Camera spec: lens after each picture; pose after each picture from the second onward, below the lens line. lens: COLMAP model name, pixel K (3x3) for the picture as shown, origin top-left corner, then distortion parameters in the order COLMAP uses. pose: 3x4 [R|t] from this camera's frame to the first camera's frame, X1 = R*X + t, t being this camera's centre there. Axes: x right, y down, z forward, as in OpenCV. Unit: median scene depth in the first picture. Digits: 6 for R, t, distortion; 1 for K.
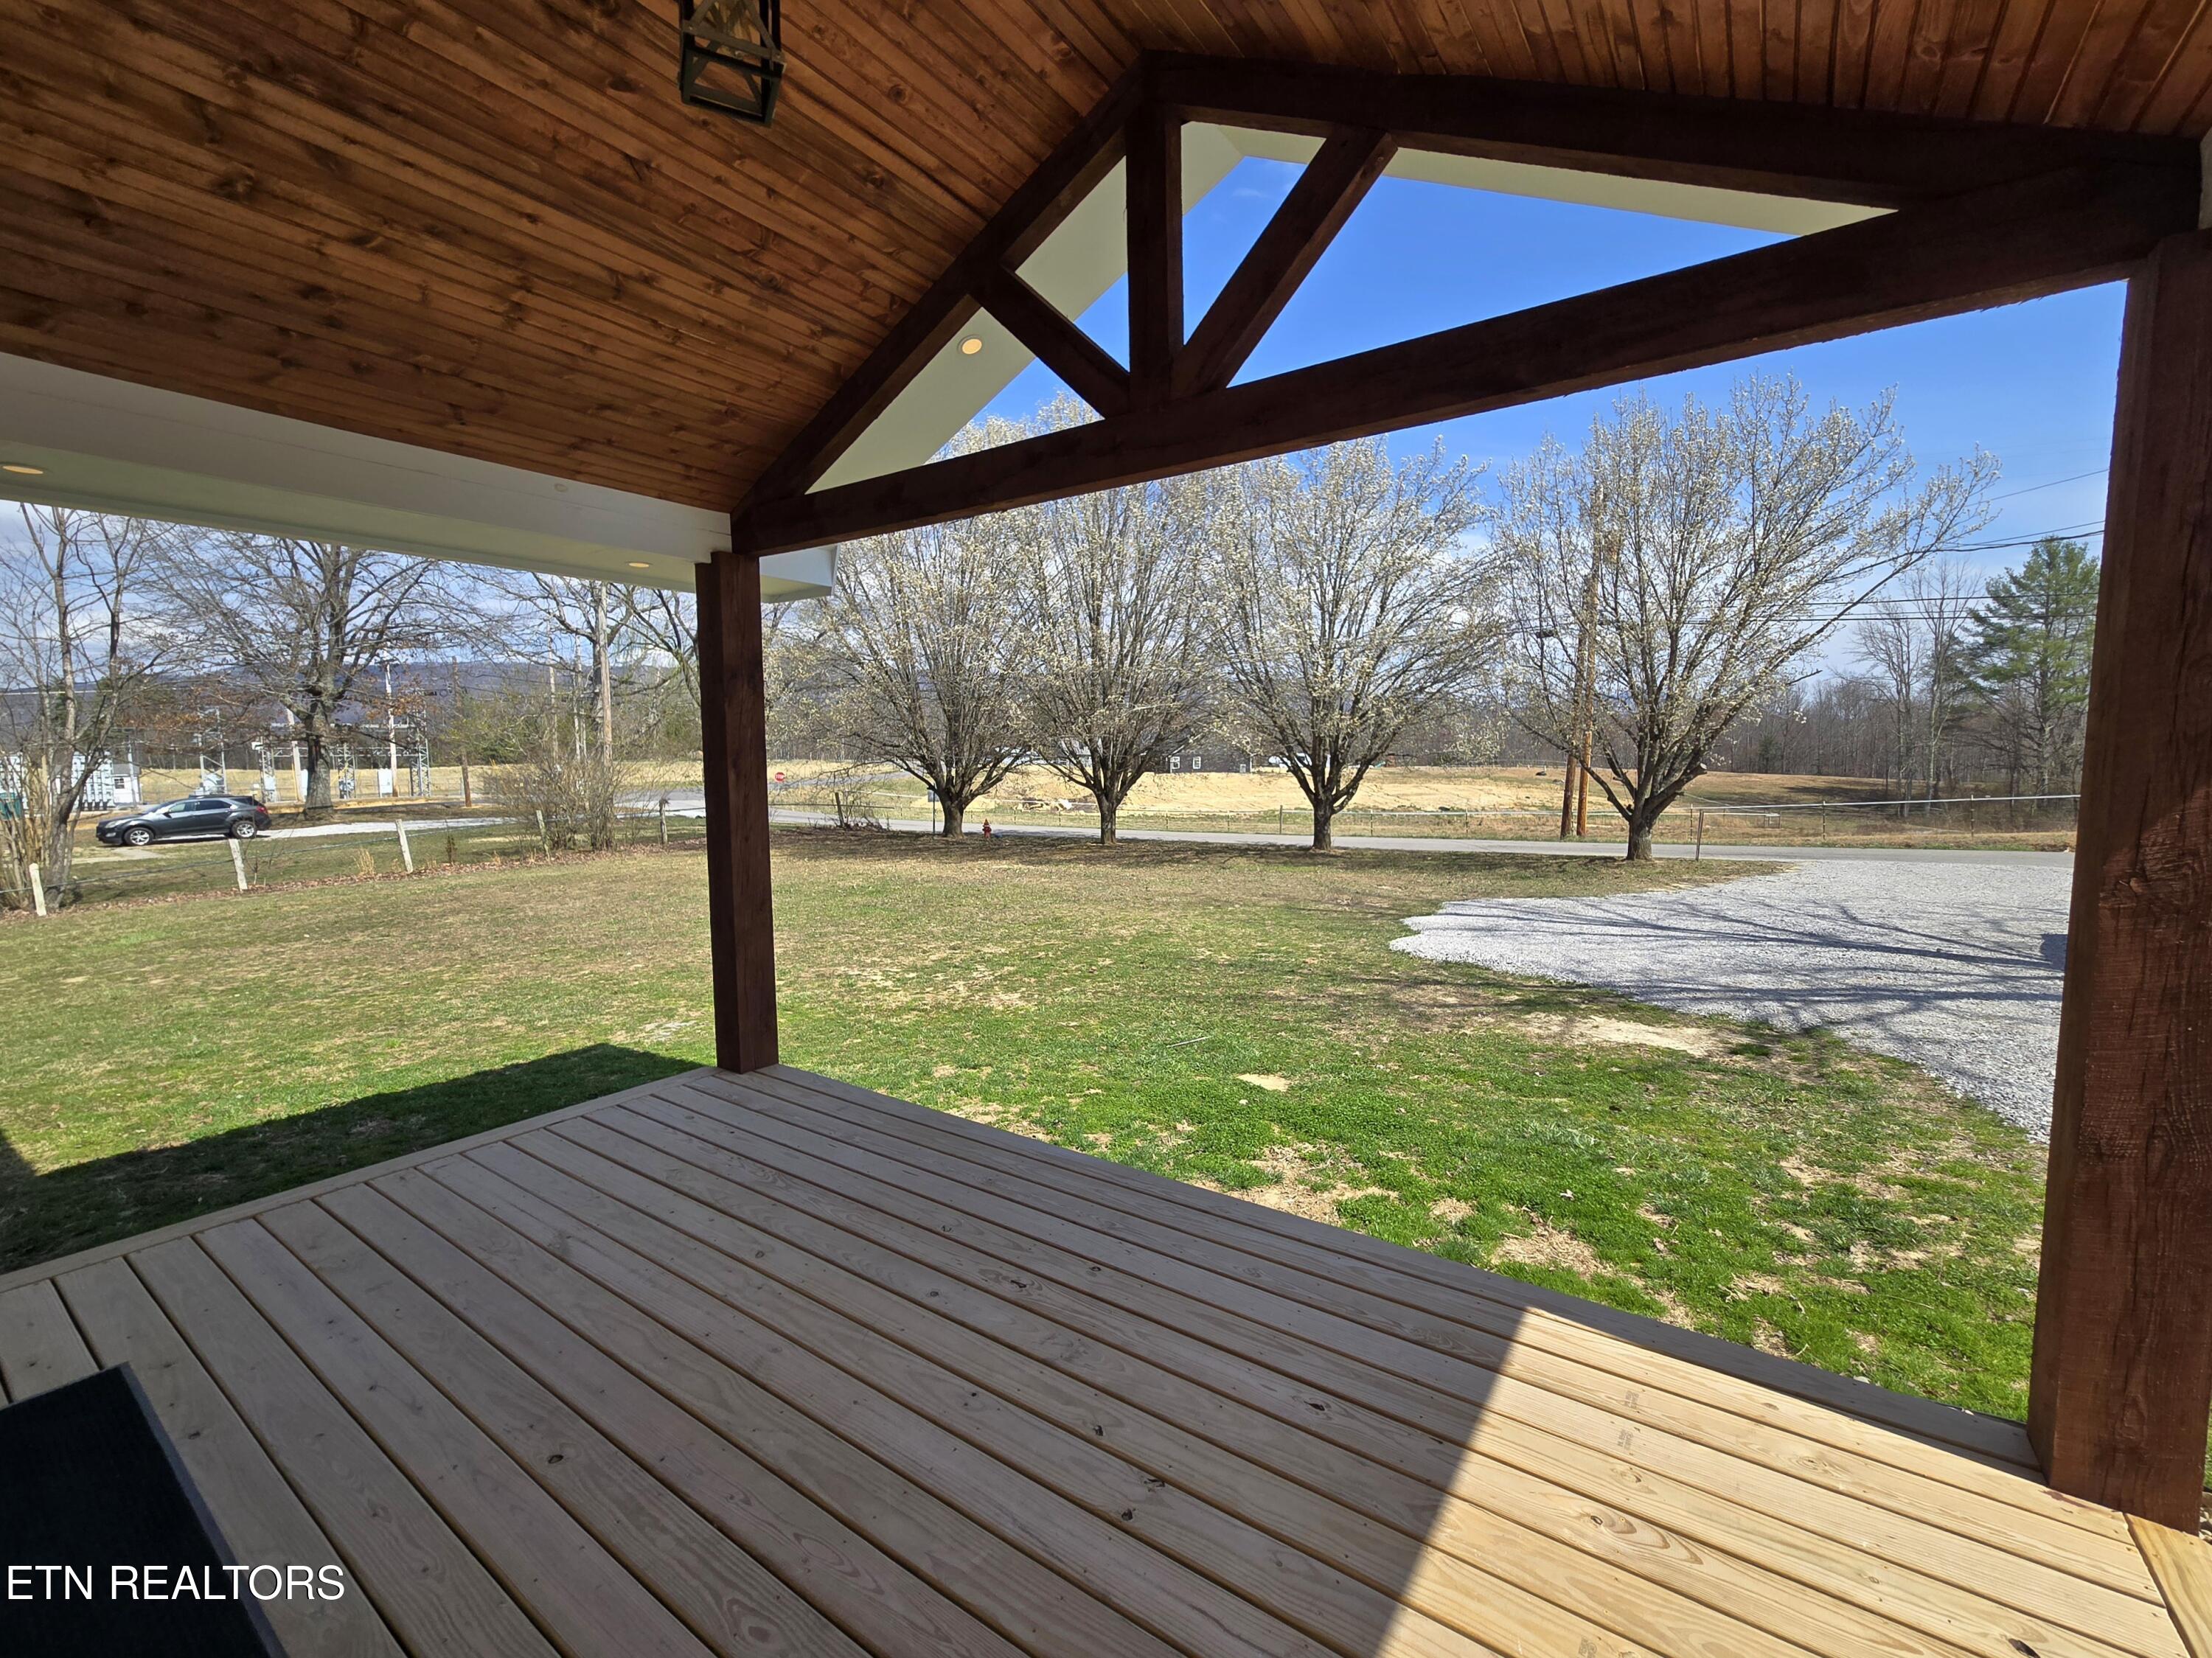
lens RADIAL K [[919.2, 0, 1122.0], [0, 919.2, 834.3], [0, 0, 1]] dist [0.003587, -0.000038]
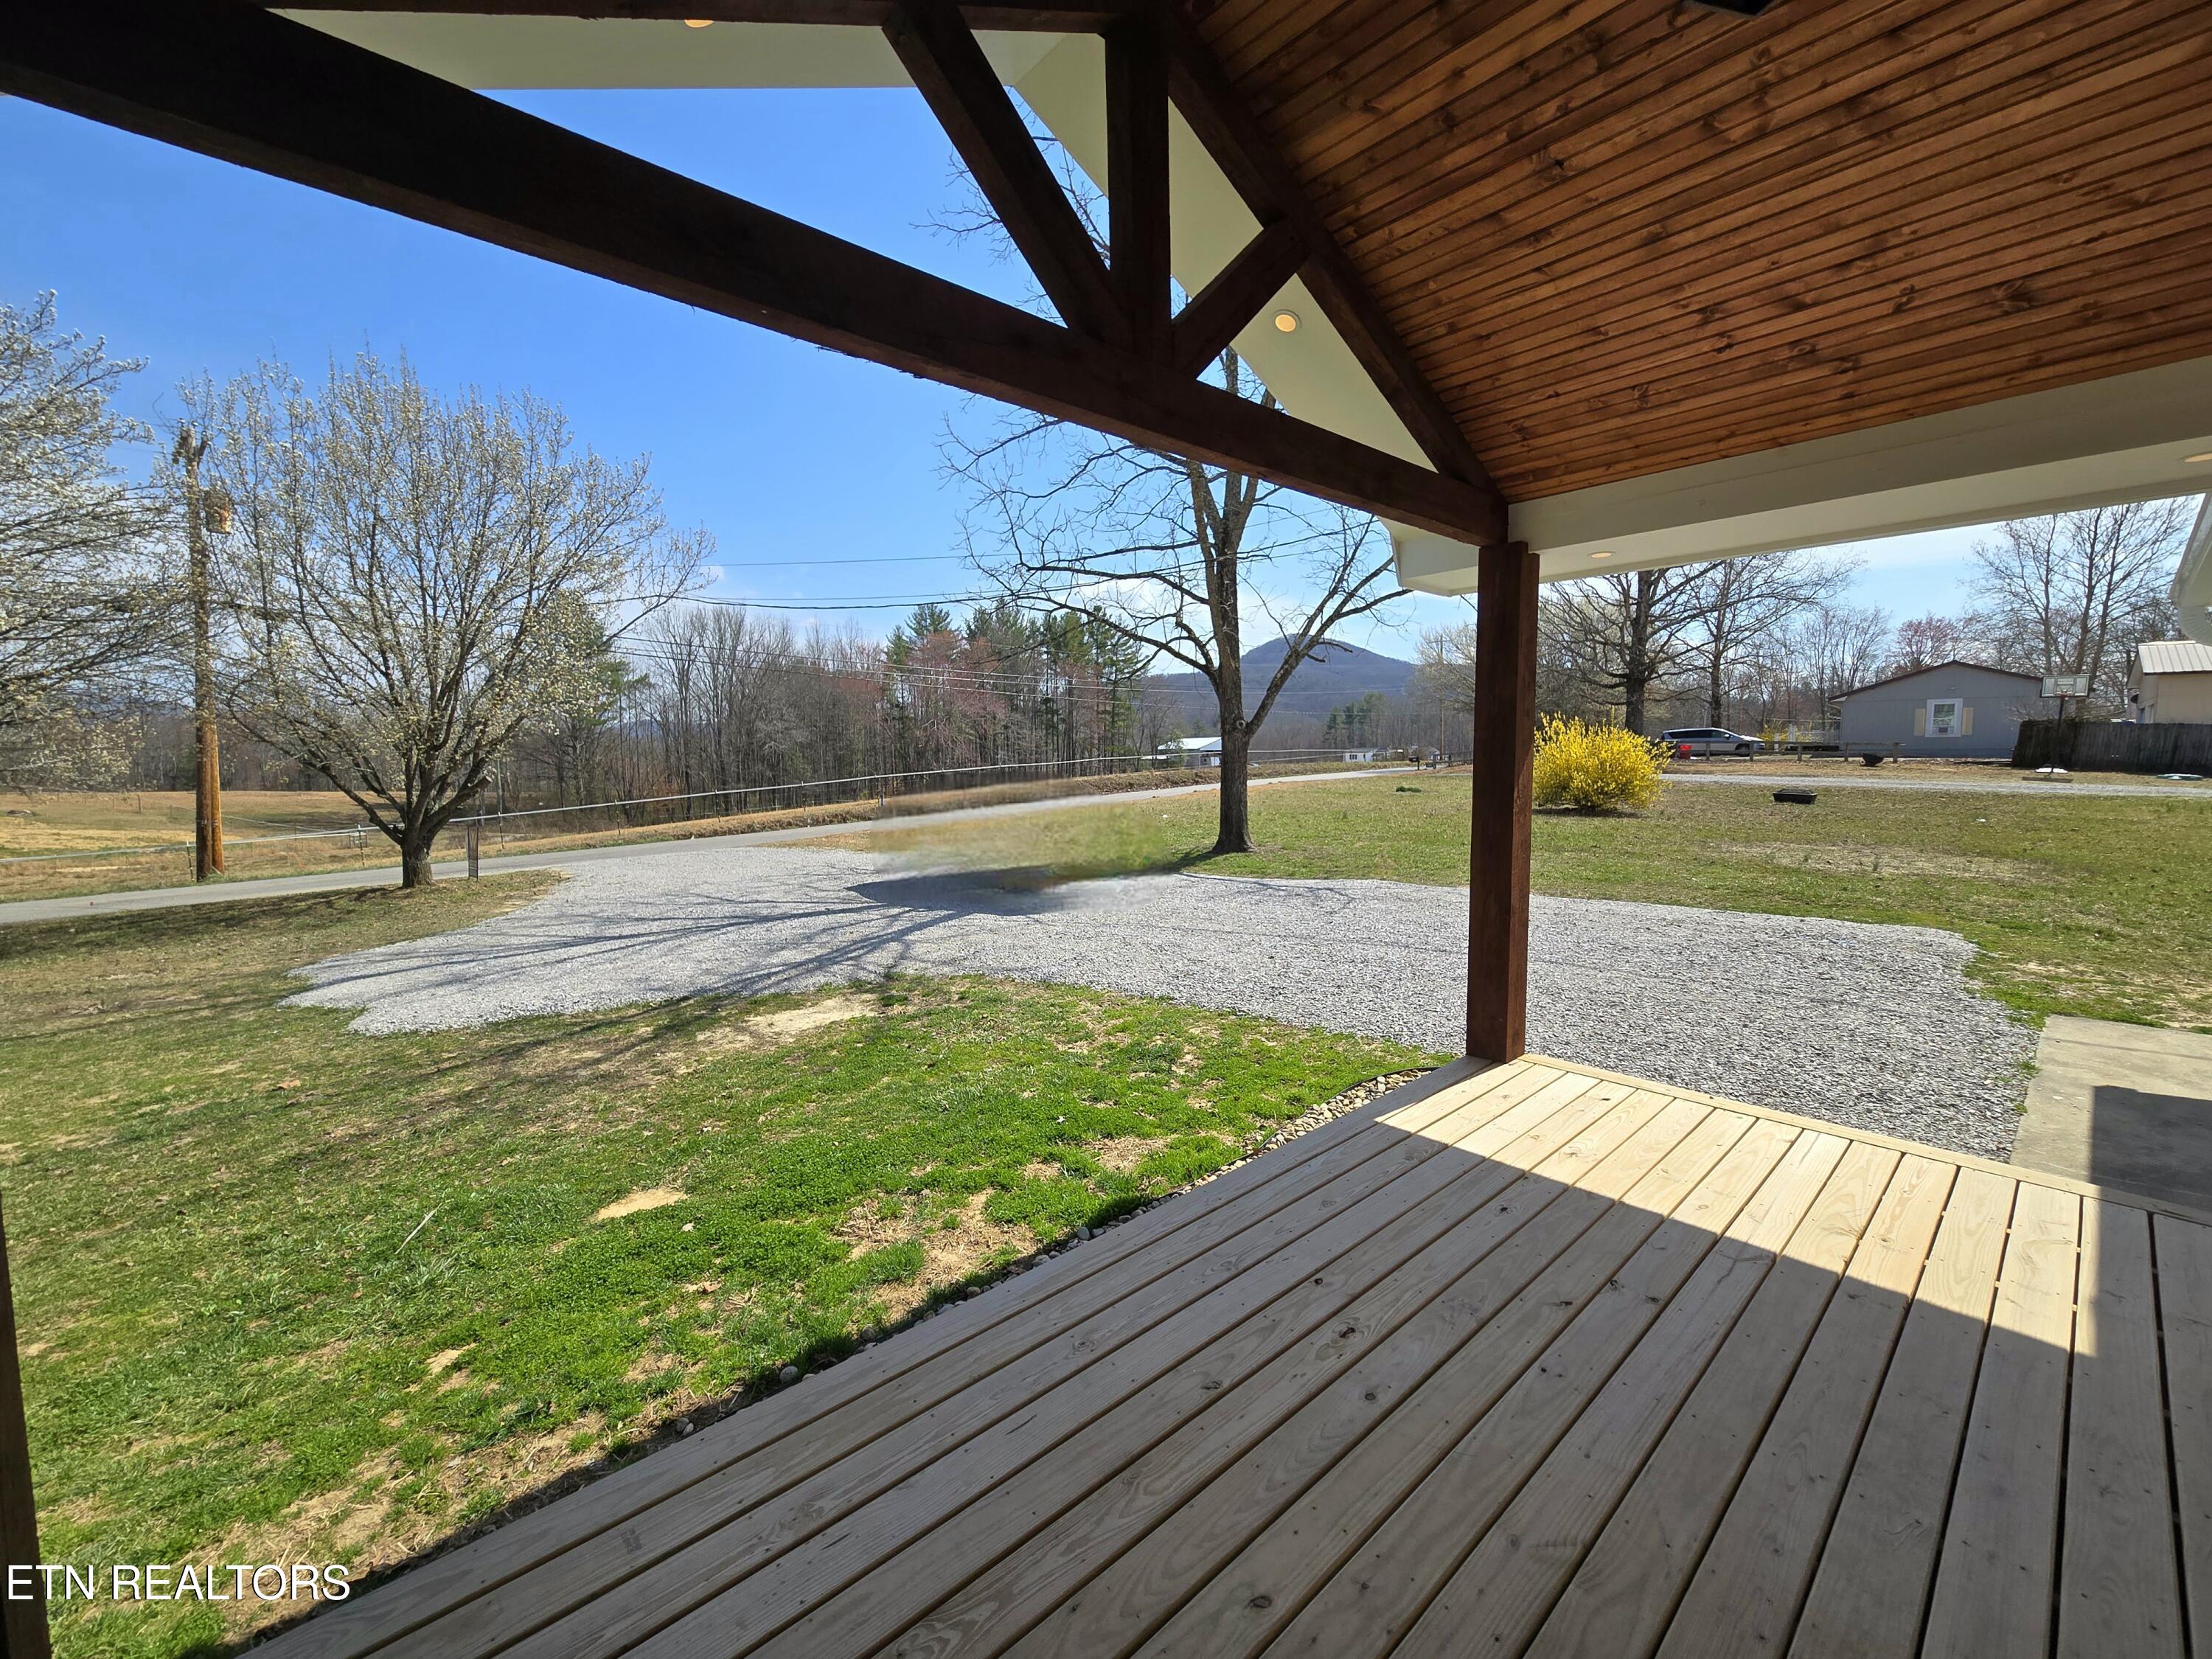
lens RADIAL K [[919.3, 0, 1117.7], [0, 919.3, 824.0], [0, 0, 1]] dist [0.003587, -0.000038]
pose [[0.221773, -0.068175, 0.972712, -0.531711], [0.095526, 0.994273, 0.047907, -0.034804], [-0.970408, 0.082295, 0.227016, 0.519557]]
